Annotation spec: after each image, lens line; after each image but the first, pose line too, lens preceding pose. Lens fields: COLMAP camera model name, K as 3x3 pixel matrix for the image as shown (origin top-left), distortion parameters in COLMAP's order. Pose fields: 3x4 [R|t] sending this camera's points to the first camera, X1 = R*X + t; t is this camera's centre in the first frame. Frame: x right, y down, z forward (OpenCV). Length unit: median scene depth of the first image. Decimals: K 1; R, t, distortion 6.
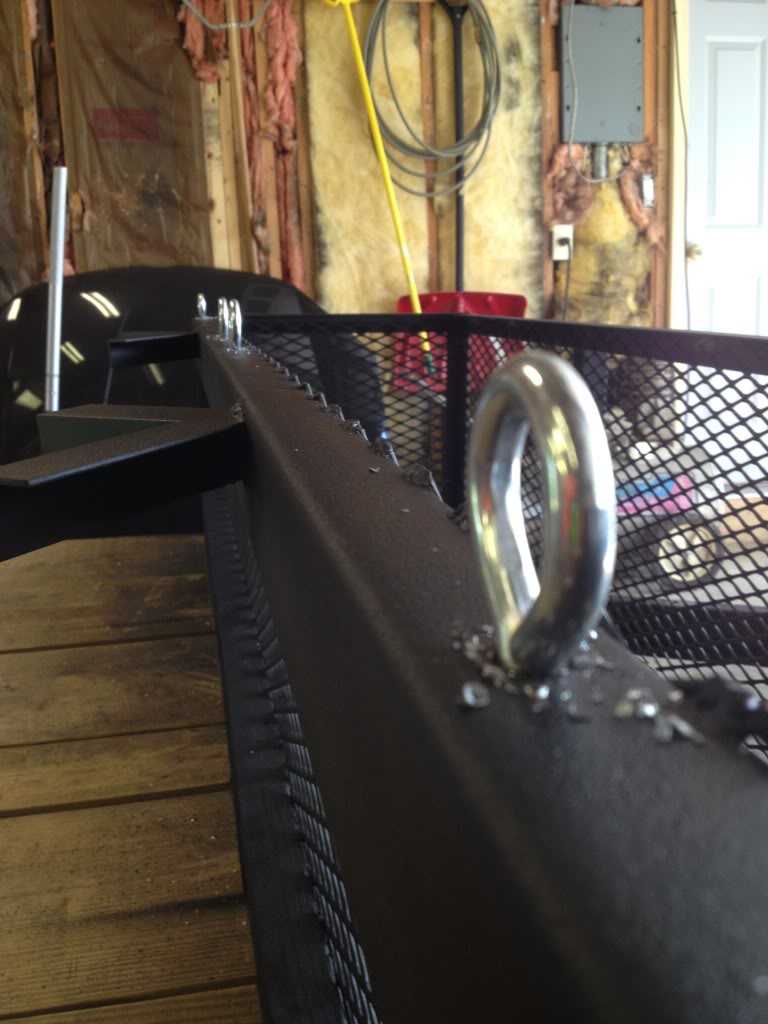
lens RADIAL K [[997.2, 0, 389.1], [0, 997.2, 506.5], [0, 0, 1]] dist [0.189271, -0.514866]
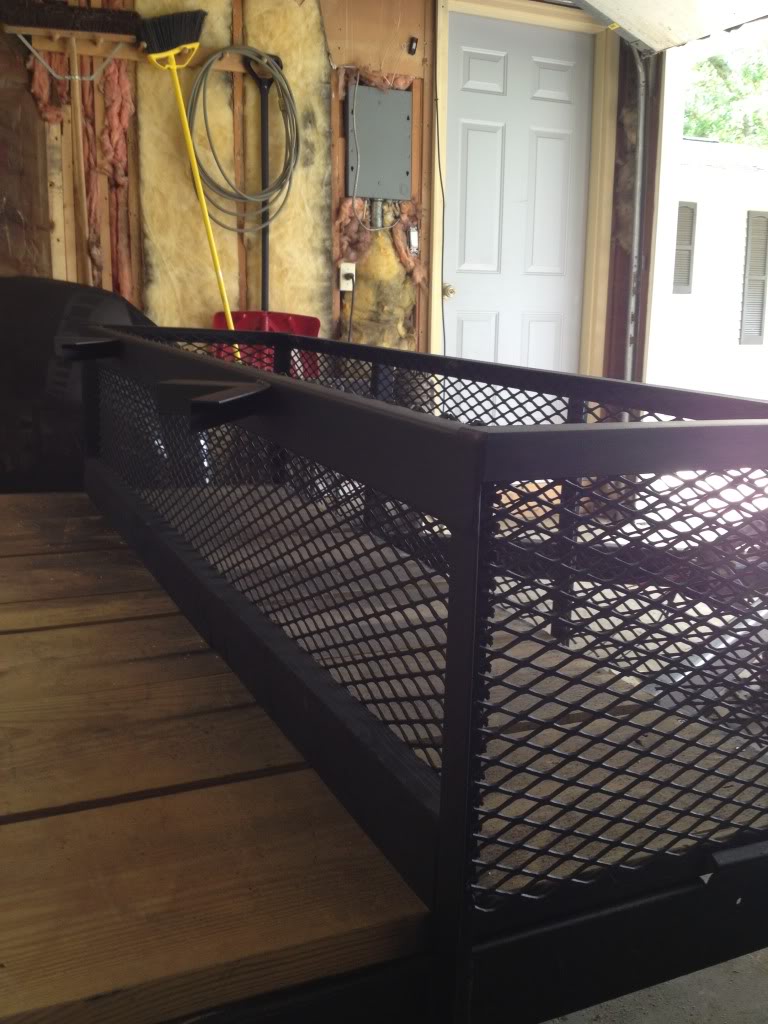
lens RADIAL K [[997.2, 0, 389.1], [0, 997.2, 506.5], [0, 0, 1]] dist [0.189271, -0.514866]
pose [[0.973128, 0.008575, 0.230104, -0.061750], [-0.006144, 0.999917, -0.011280, 0.034475], [-0.230182, 0.009564, 0.973101, -0.214009]]
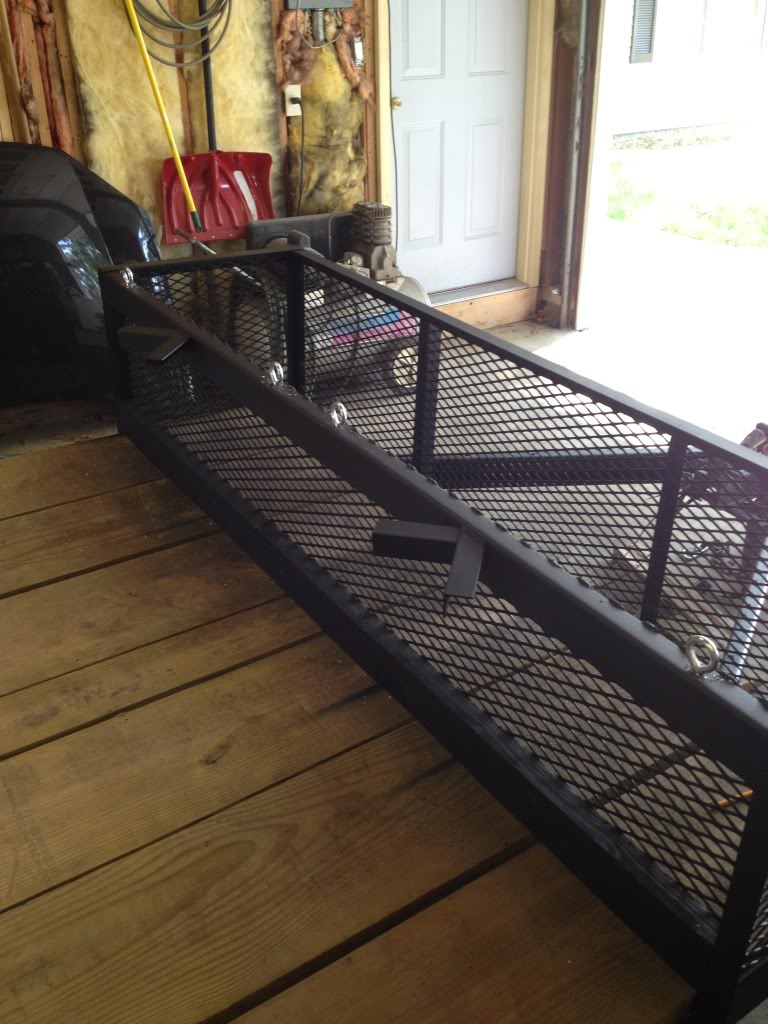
lens RADIAL K [[1003.0, 0, 405.2], [0, 1003.0, 539.6], [0, 0, 1]] dist [-0.010743, -0.039965]
pose [[0.925342, -0.158342, 0.344485, -0.189706], [0.045718, 0.948584, 0.313208, -0.141785], [-0.376367, -0.274075, 0.885003, -0.204428]]
